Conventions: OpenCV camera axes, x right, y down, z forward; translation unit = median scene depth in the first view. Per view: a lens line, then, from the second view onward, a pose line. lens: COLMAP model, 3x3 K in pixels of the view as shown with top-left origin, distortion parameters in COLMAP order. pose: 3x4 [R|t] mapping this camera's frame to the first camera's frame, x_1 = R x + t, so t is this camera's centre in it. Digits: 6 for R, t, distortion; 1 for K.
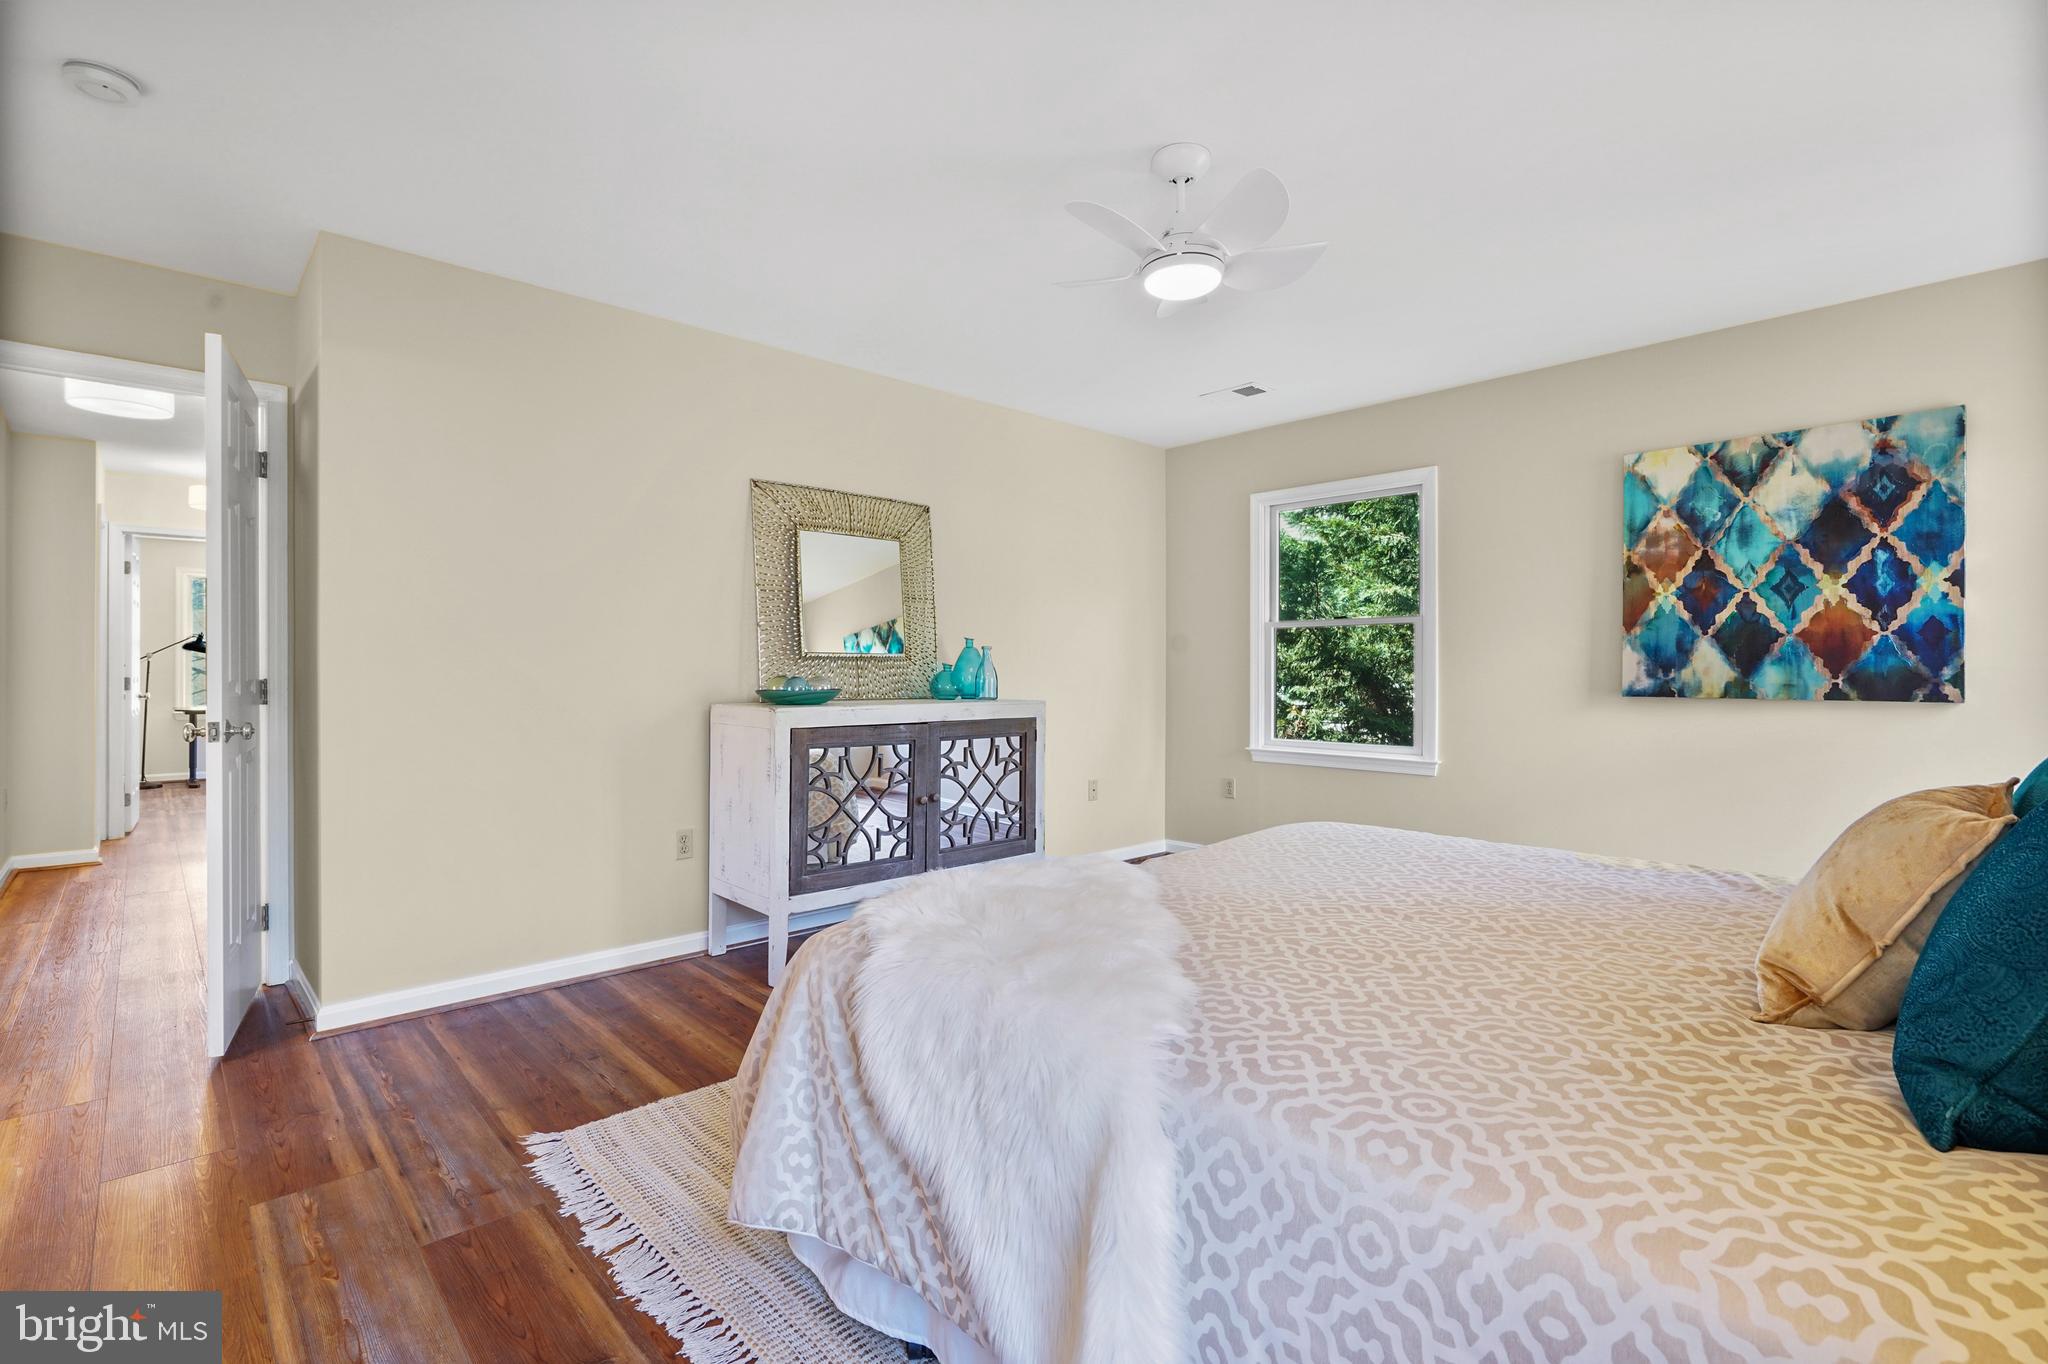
lens RADIAL K [[946.4, 0, 1029.6], [0, 946.4, 656.4], [0, 0, 1]] dist [-0.001342, 0.000868]
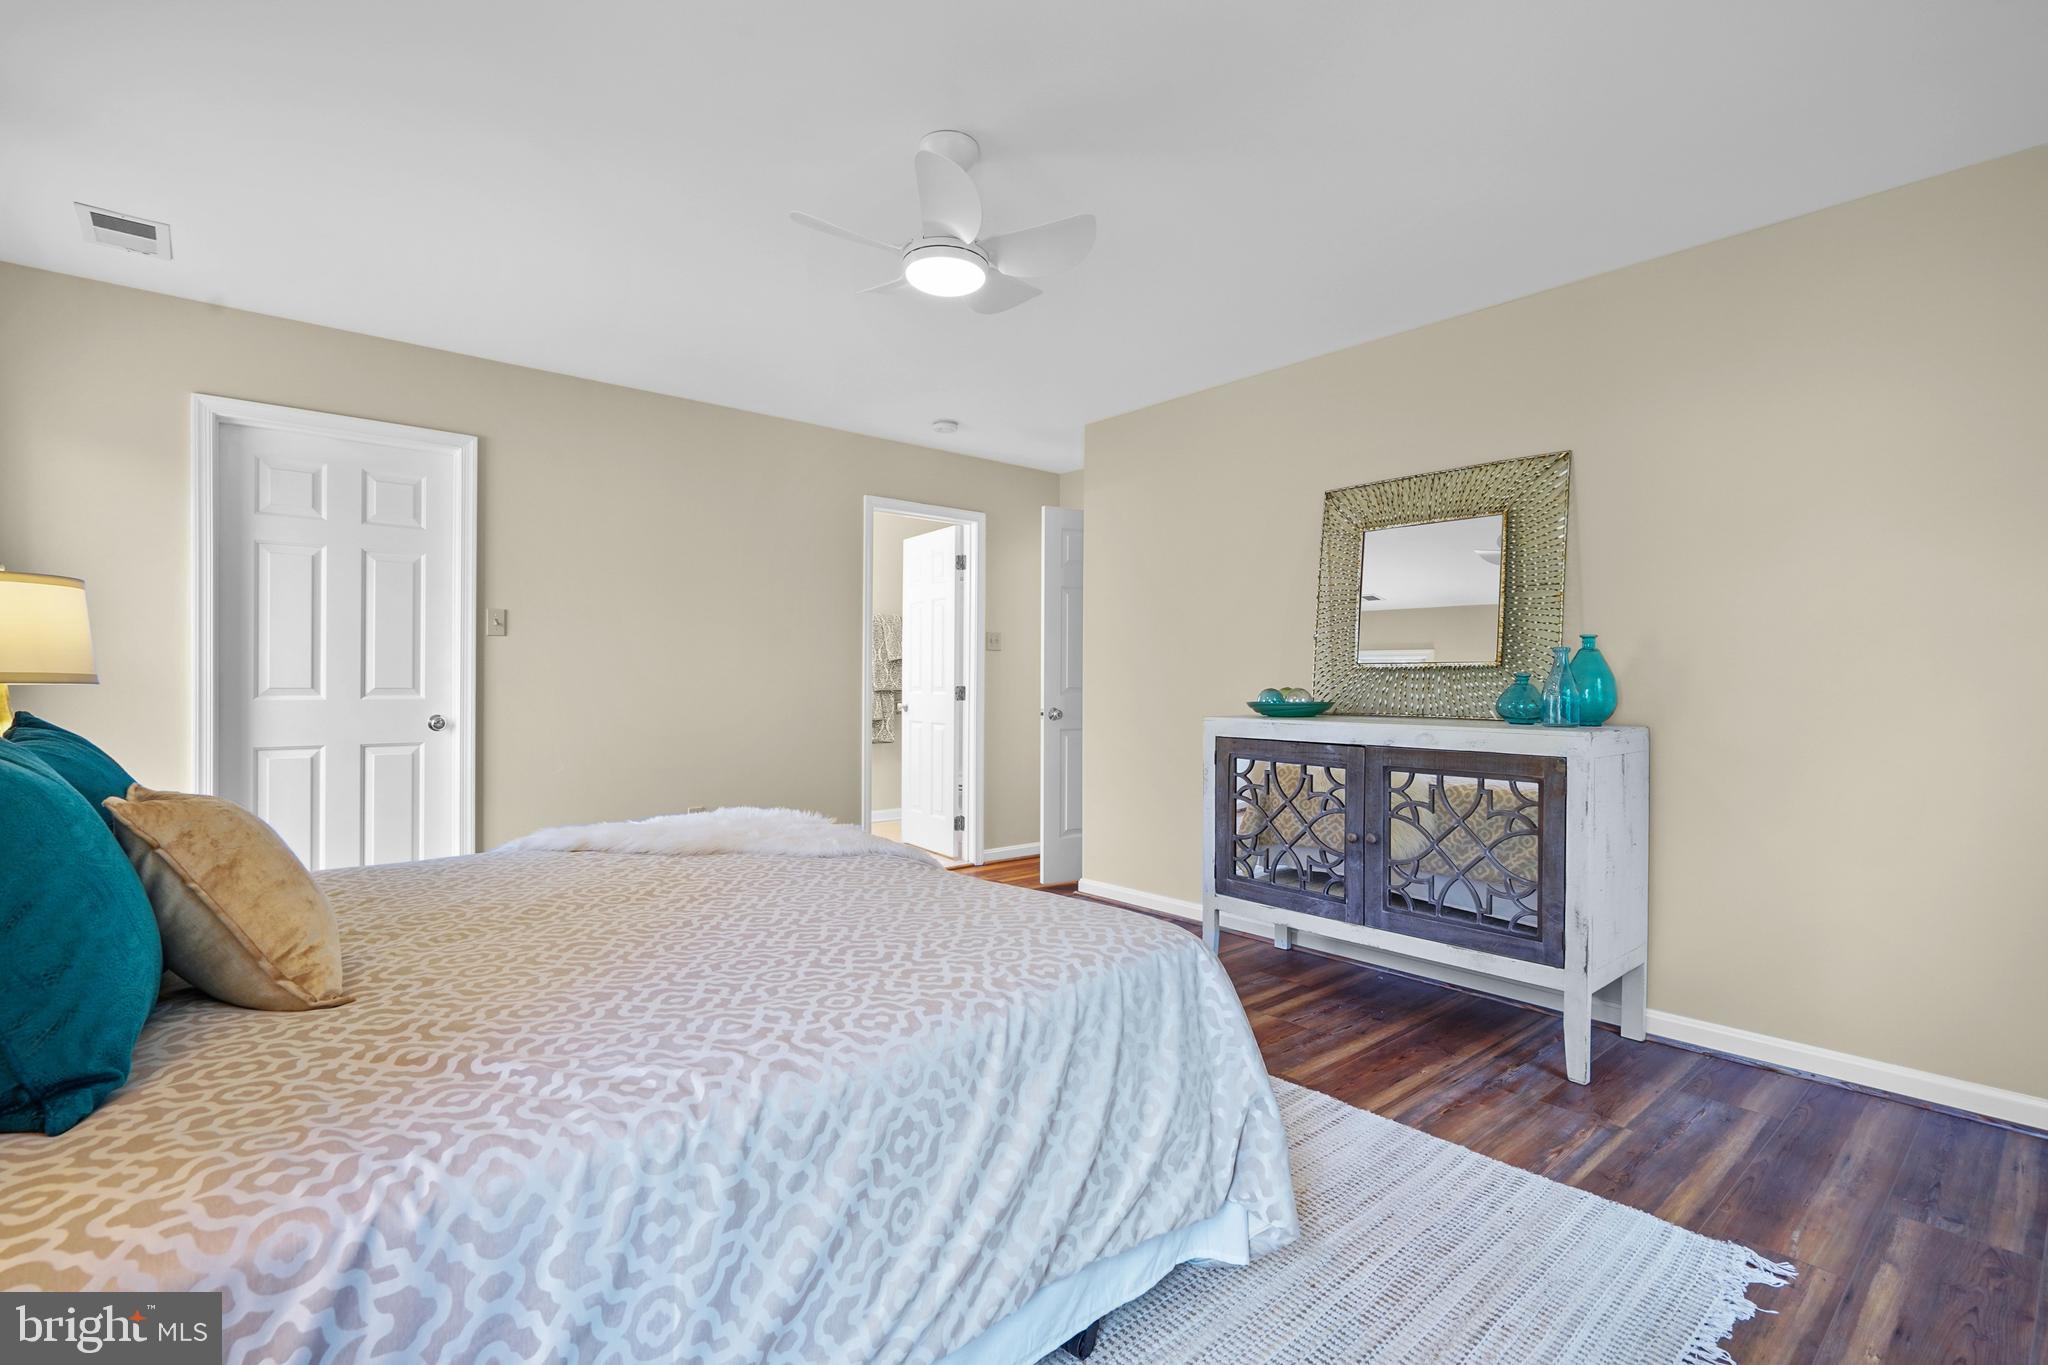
lens RADIAL K [[978.6, 0, 1024.0], [0, 978.6, 682.5], [0, 0, 1]] dist [0.039251, 0.000269]
pose [[-0.004147, 0.005004, -0.999979, 0.753097], [0.003083, 0.999983, 0.004992, 0.009005], [0.999987, -0.003062, -0.004162, 0.700532]]
